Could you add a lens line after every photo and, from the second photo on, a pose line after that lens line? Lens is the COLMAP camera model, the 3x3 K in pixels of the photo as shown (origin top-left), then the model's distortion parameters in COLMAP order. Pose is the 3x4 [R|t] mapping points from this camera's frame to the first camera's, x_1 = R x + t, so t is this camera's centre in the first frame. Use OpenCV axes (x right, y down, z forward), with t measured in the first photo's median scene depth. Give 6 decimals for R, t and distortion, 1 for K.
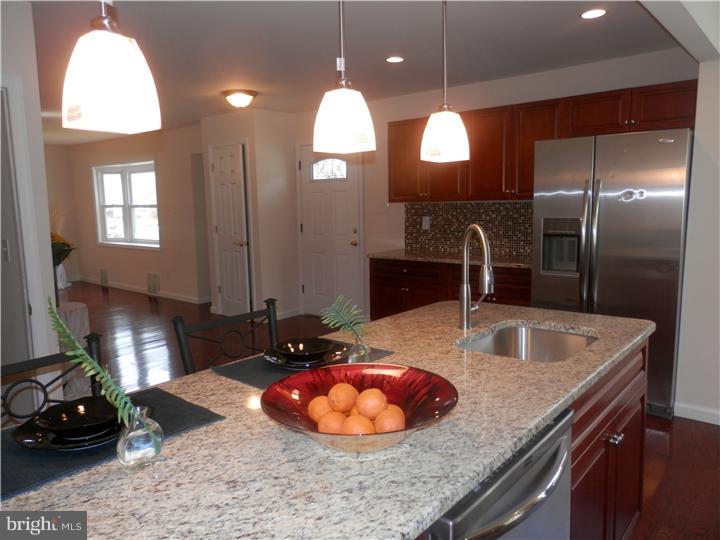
lens RADIAL K [[535.9, 0, 362.6], [0, 535.9, 267.9], [0, 0, 1]] dist [0.000905, 0.006320]
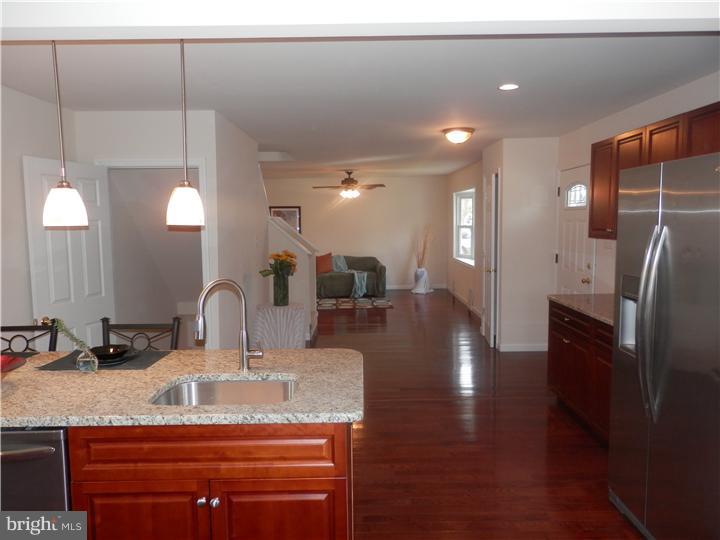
lens RADIAL K [[535.9, 0, 362.6], [0, 535.9, 267.9], [0, 0, 1]] dist [0.000905, 0.006320]
pose [[0.654091, 0.084009, -0.751736, 0.279150], [-0.102052, 0.994528, 0.022346, -0.034798], [0.749500, 0.062100, 0.659085, 0.105088]]
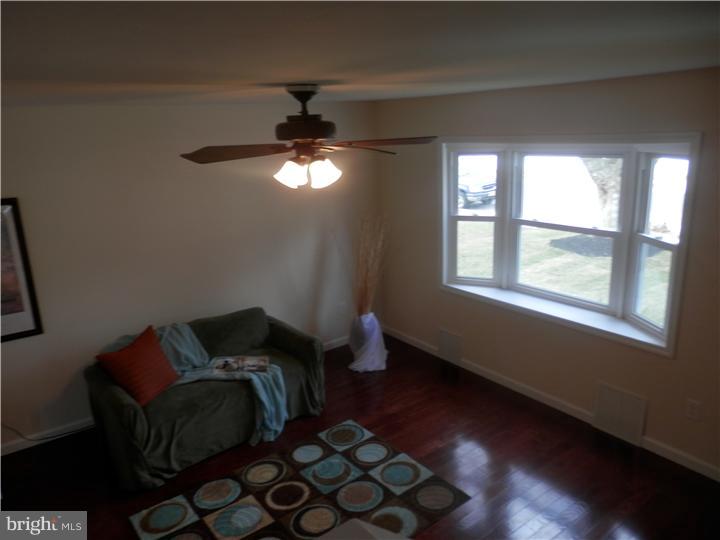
lens RADIAL K [[535.9, 0, 362.6], [0, 535.9, 267.9], [0, 0, 1]] dist [0.000905, 0.006320]
pose [[0.975514, 0.040342, -0.216205, -0.506371], [-0.011462, 0.991023, 0.133202, -0.150176], [0.219637, -0.127462, 0.967219, 0.518445]]
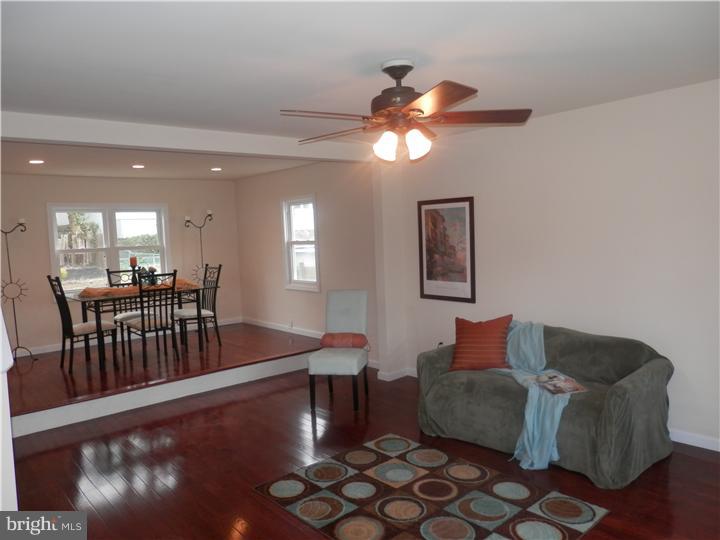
lens RADIAL K [[535.9, 0, 362.6], [0, 535.9, 267.9], [0, 0, 1]] dist [0.000905, 0.006320]
pose [[-0.145686, 0.091869, -0.985056, -0.271191], [-0.088913, 0.990434, 0.105521, -0.119315], [0.985327, 0.102957, -0.136124, 0.858360]]
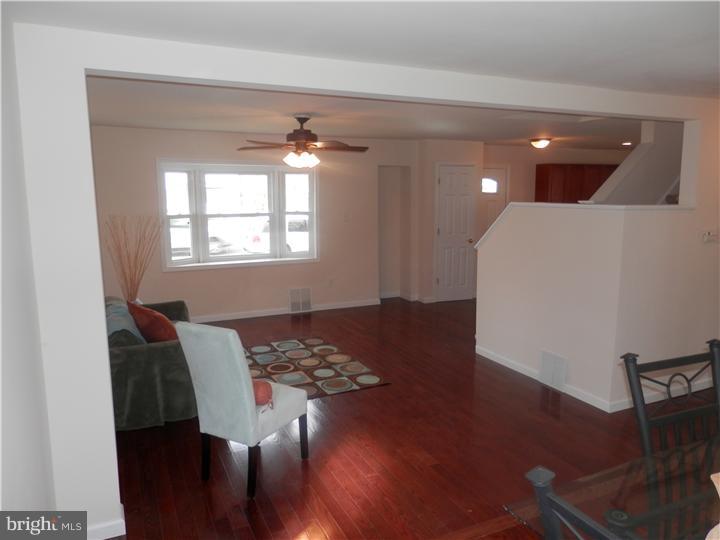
lens RADIAL K [[535.9, 0, 362.6], [0, 535.9, 267.9], [0, 0, 1]] dist [0.000905, 0.006320]
pose [[0.400831, -0.108898, 0.909657, -1.157110], [0.114069, 0.991116, 0.068387, -0.073534], [-0.909023, 0.076353, 0.409692, 0.522921]]
